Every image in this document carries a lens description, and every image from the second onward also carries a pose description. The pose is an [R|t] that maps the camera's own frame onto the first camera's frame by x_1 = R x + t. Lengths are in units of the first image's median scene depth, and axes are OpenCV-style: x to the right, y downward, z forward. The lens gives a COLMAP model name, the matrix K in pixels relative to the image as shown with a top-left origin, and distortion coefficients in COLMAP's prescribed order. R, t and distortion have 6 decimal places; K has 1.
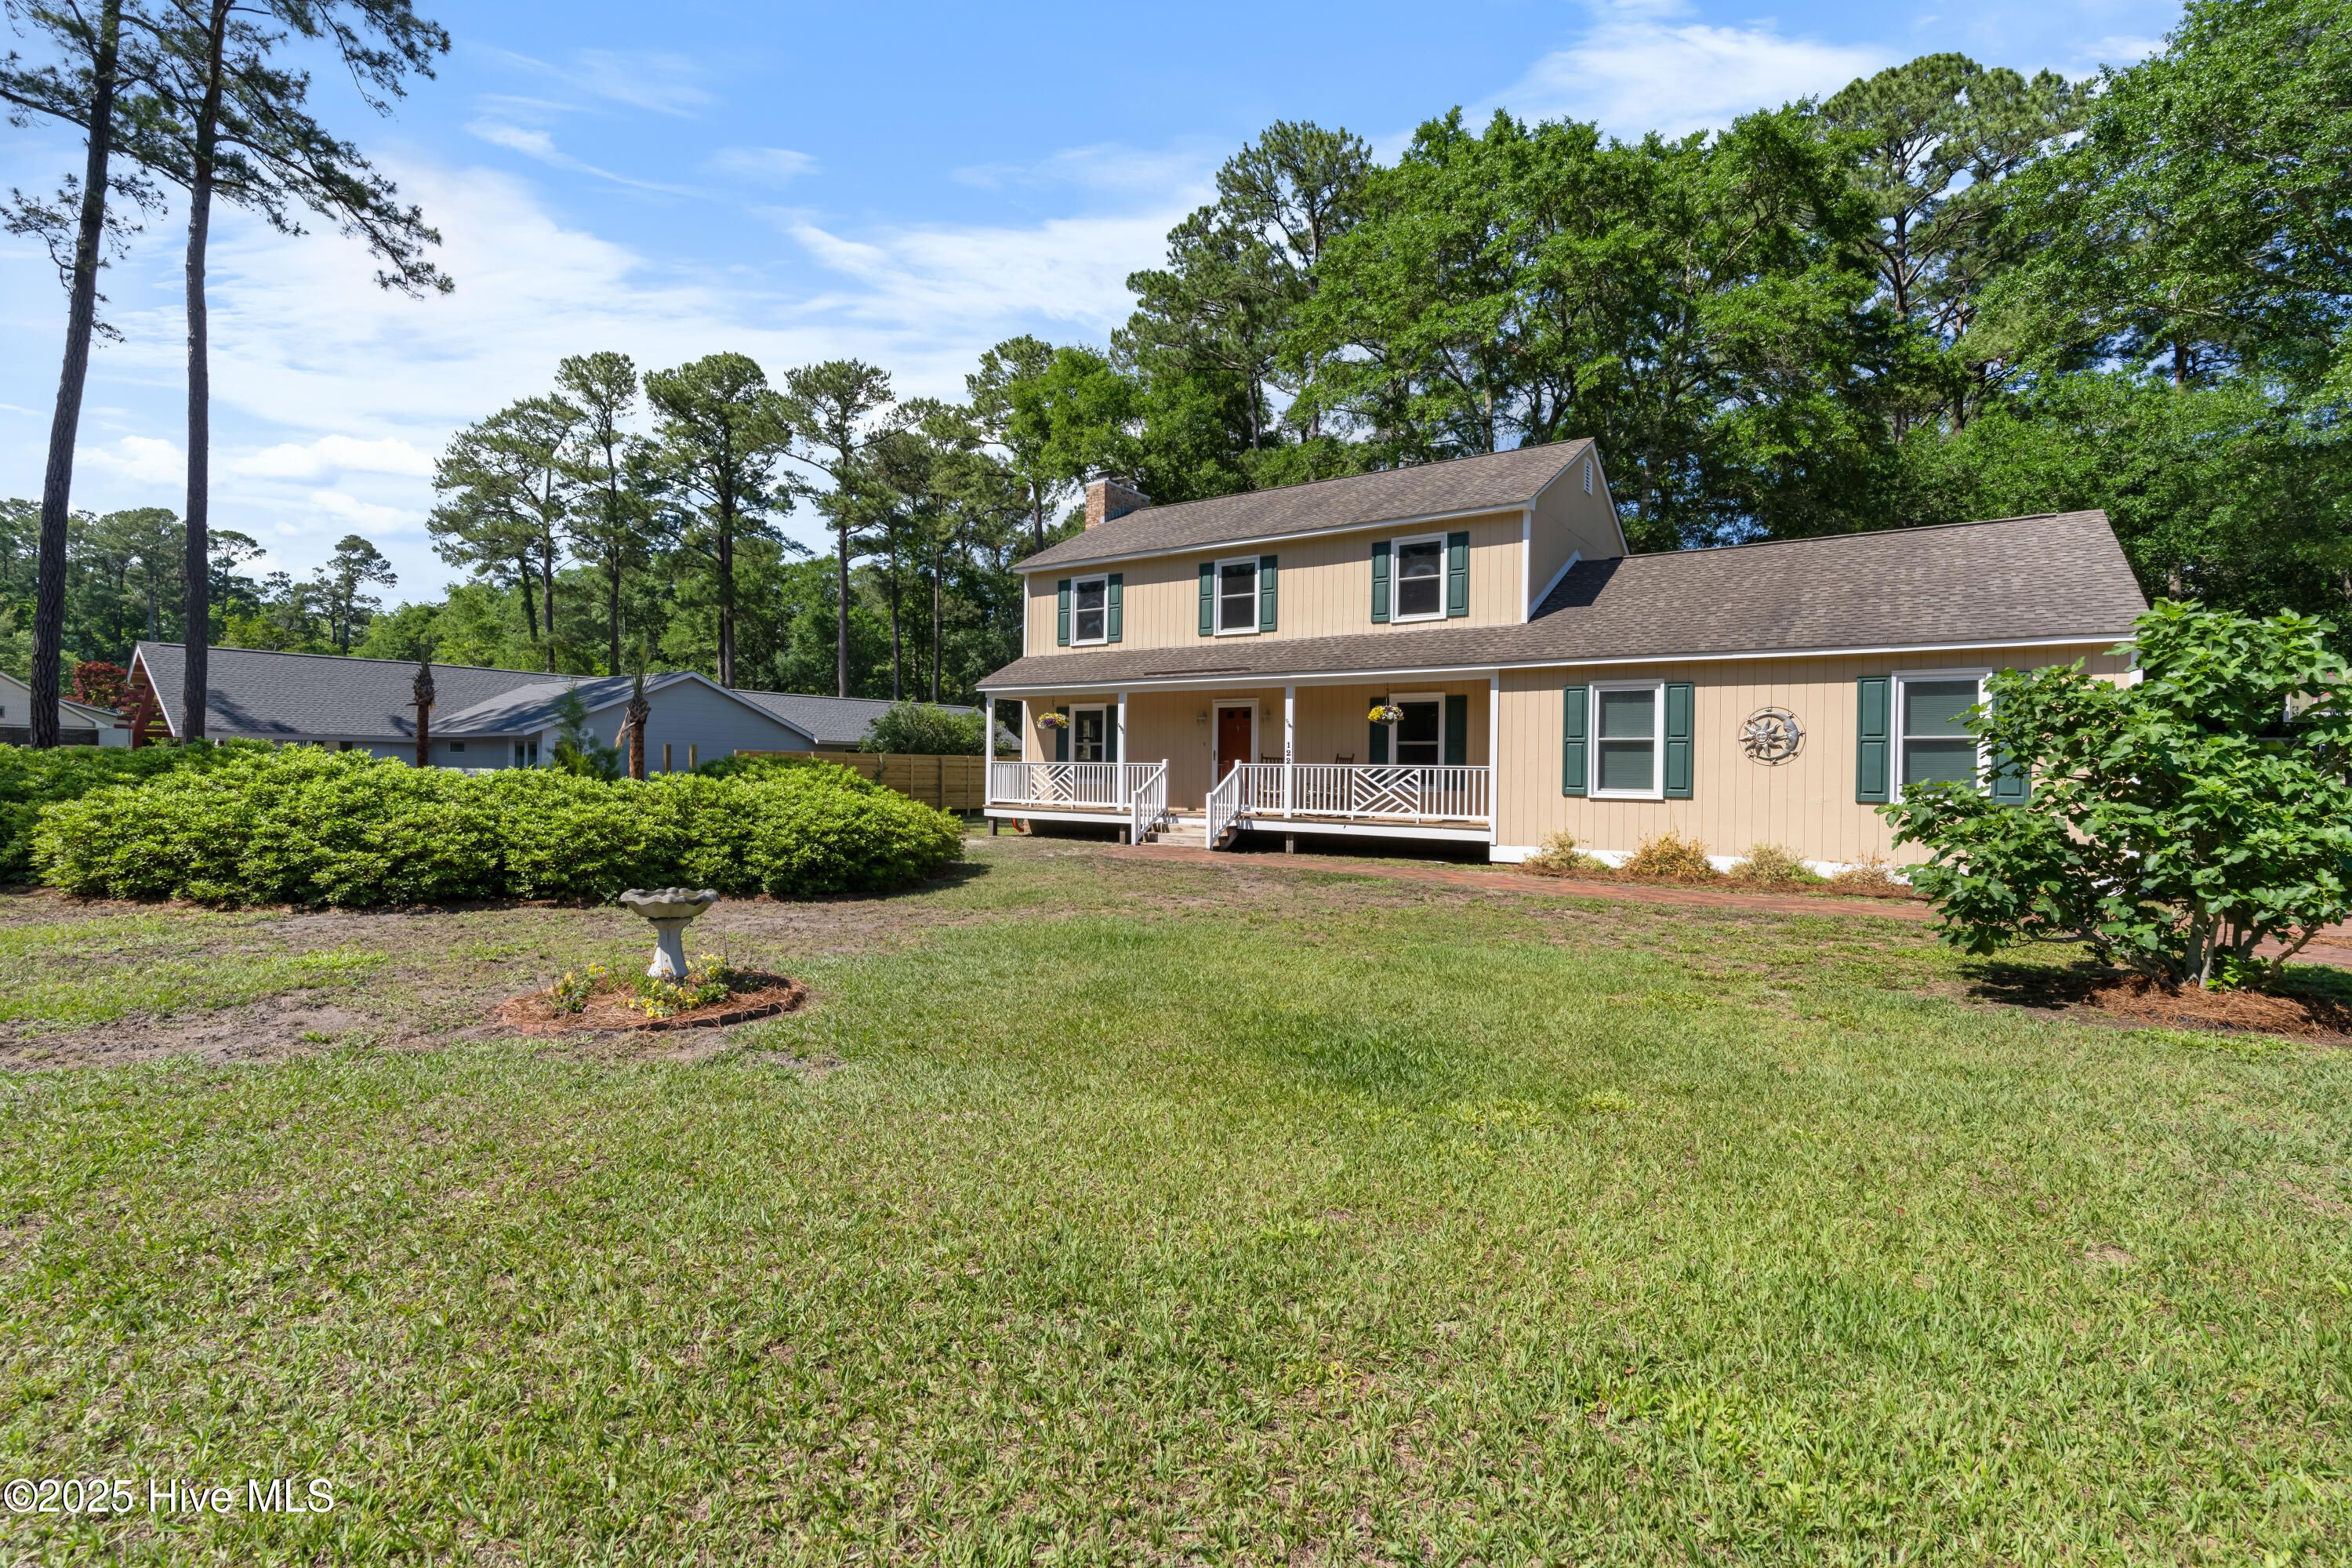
lens RADIAL K [[1061.6, 0, 1172.9], [0, 1061.6, 771.7], [0, 0, 1]] dist [-0.000285, 0.000145]
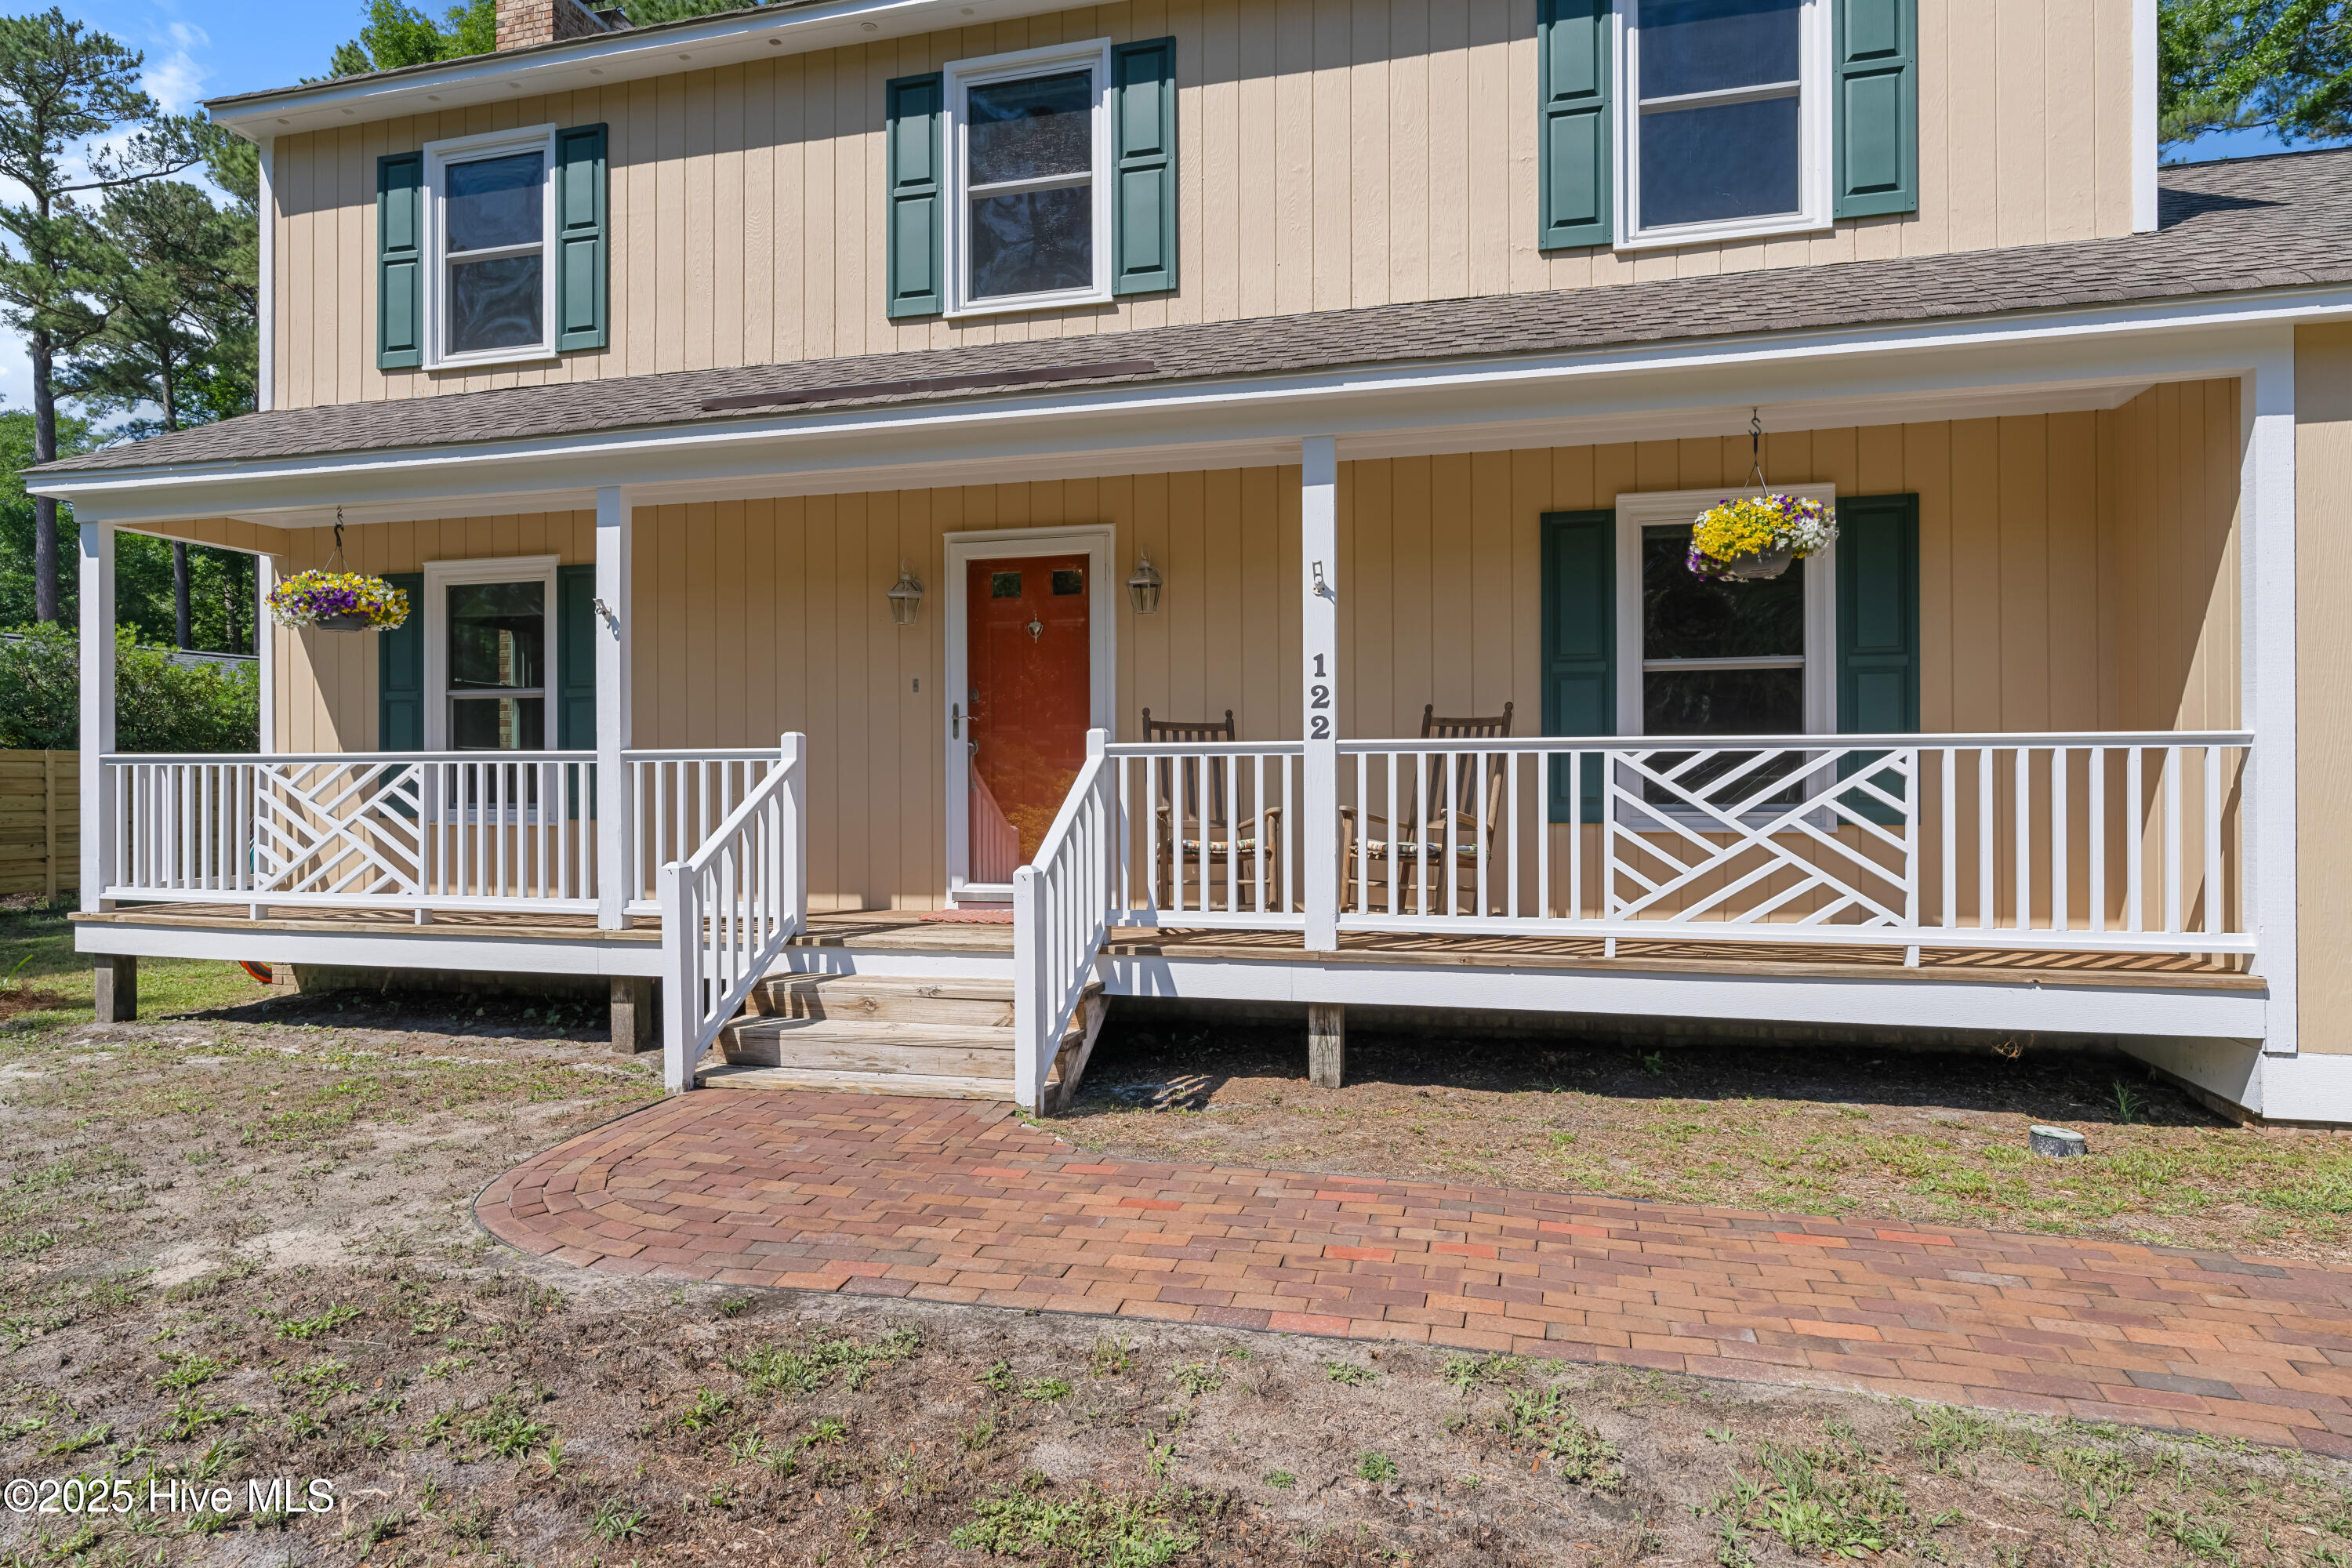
lens RADIAL K [[1357.2, 0, 1212.3], [0, 1357.2, 761.5], [0, 0, 1]] dist [-0.004447, -0.003041]
pose [[0.932983, -0.015402, 0.359592, -0.030339], [0.018680, 0.999810, -0.005645, -0.000573], [-0.359436, 0.011984, 0.933093, 0.620379]]
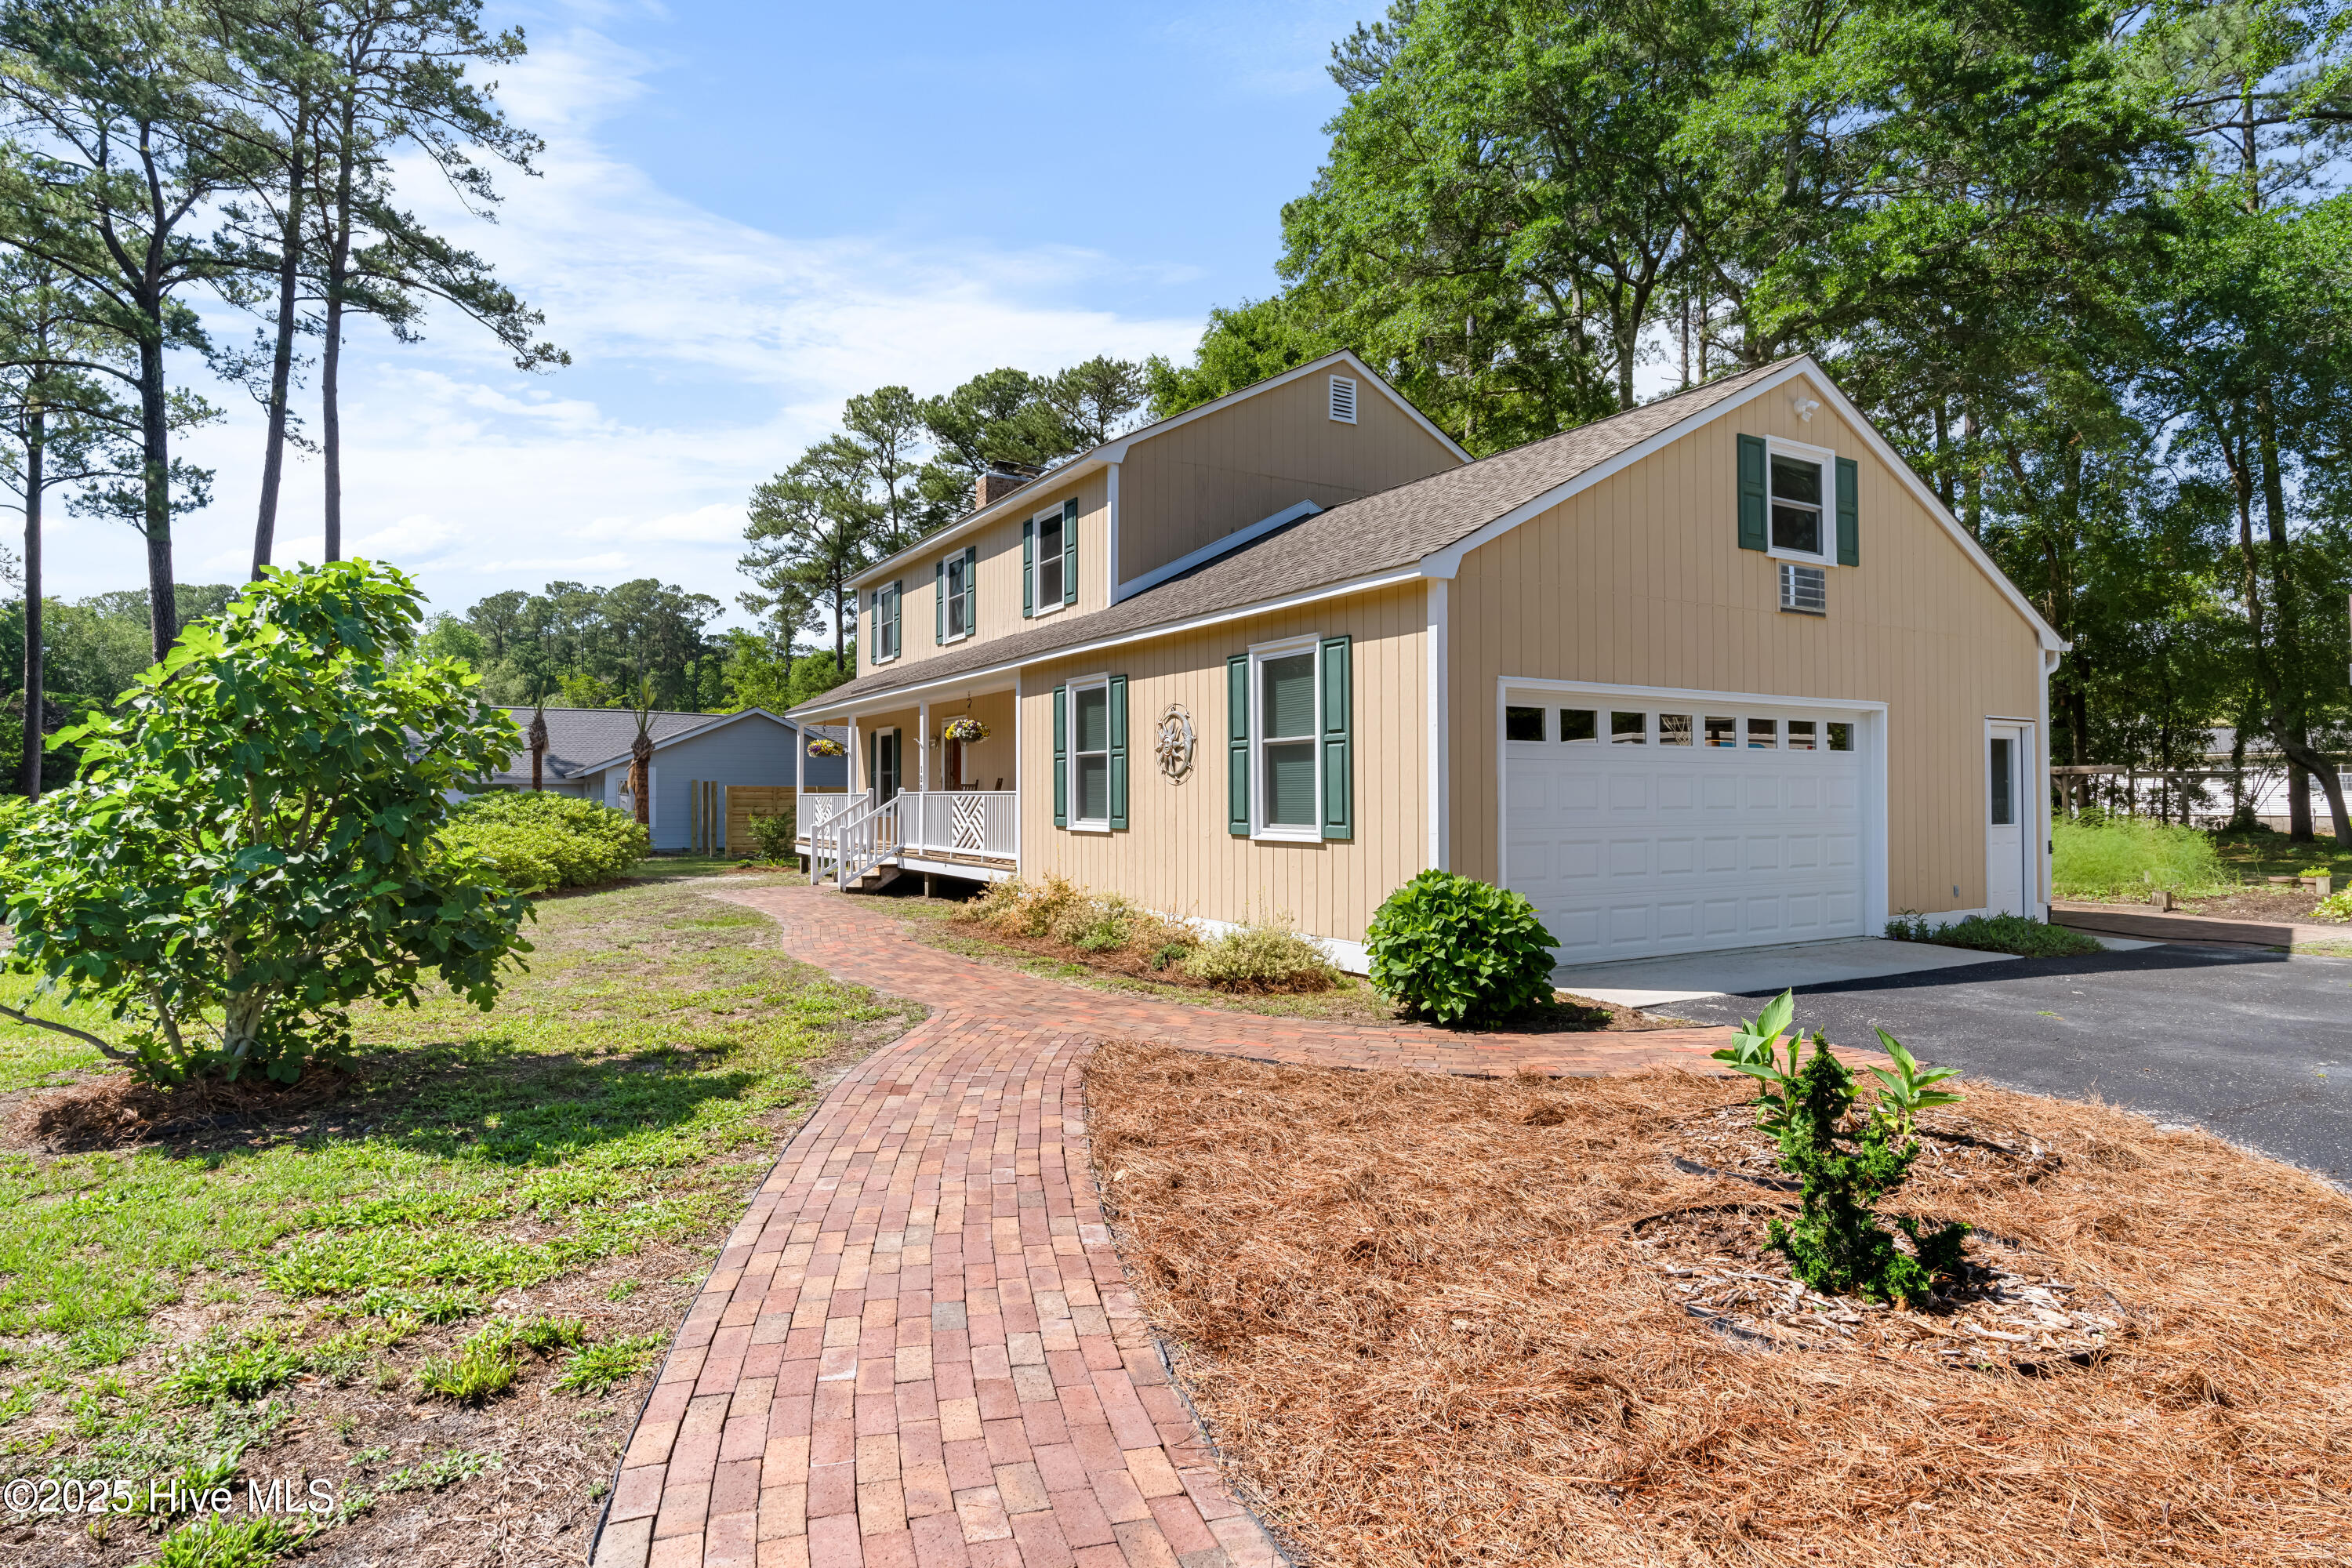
lens RADIAL K [[1260.0, 0, 1176.0], [0, 1260.0, 784.0], [0, 0, 1]] dist [-0.000056, -0.000437]
pose [[0.909532, -0.017318, -0.415274, 0.630008], [0.009832, 0.999748, -0.020158, 0.007665], [0.415518, 0.014251, 0.909473, 0.146230]]
